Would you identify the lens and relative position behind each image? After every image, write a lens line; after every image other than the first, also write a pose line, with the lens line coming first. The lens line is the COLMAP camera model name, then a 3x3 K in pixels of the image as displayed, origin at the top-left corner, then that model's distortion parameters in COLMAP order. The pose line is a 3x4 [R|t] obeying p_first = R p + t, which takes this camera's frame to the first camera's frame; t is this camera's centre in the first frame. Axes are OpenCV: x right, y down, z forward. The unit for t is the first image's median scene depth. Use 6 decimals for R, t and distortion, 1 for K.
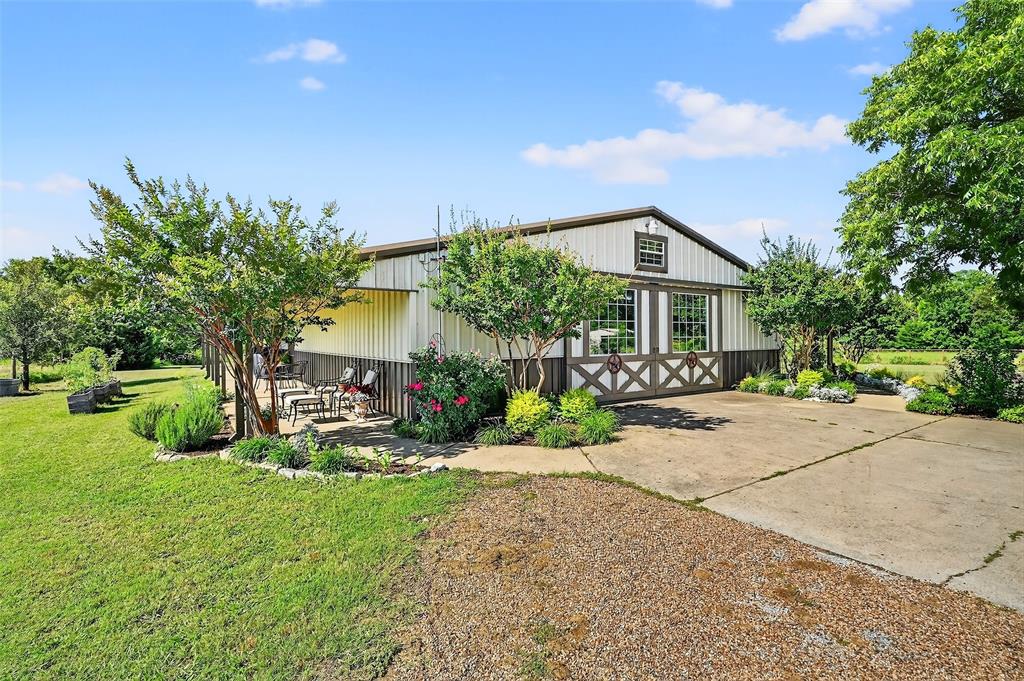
lens RADIAL K [[459.1, 0, 504.9], [0, 459.1, 339.7], [0, 0, 1]] dist [0.000091, -0.000612]
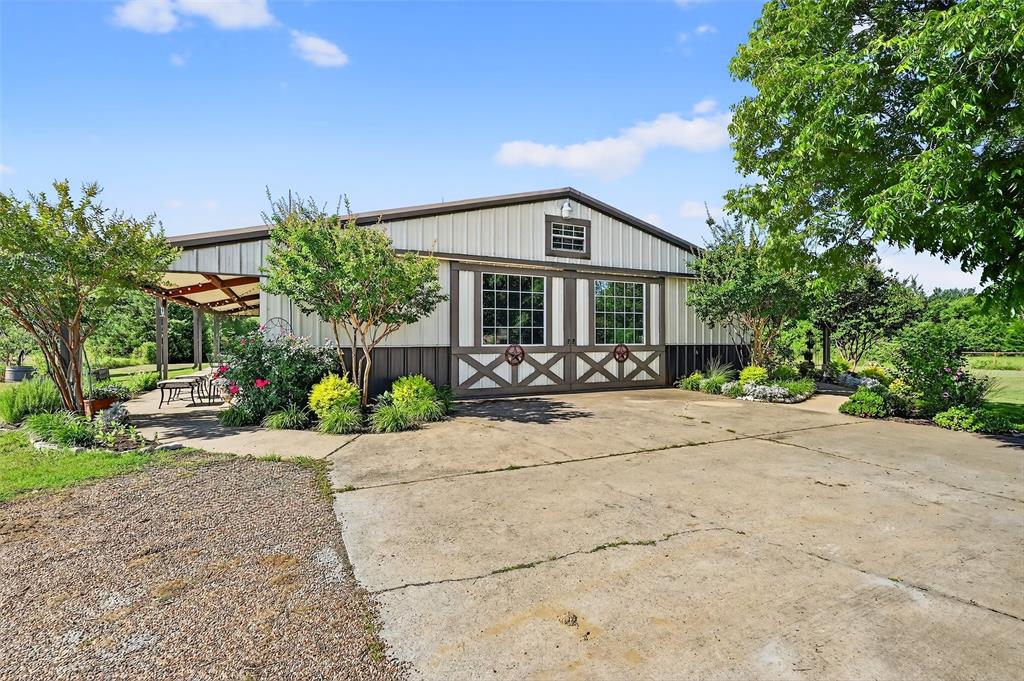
lens RADIAL K [[459.1, 0, 510.4], [0, 459.1, 343.0], [0, 0, 1]] dist [0.000091, -0.000612]
pose [[0.990862, 0.007353, -0.134678, 0.325877], [-0.006743, 0.999965, 0.004983, 0.021351], [0.134710, -0.004029, 0.990877, 0.056889]]
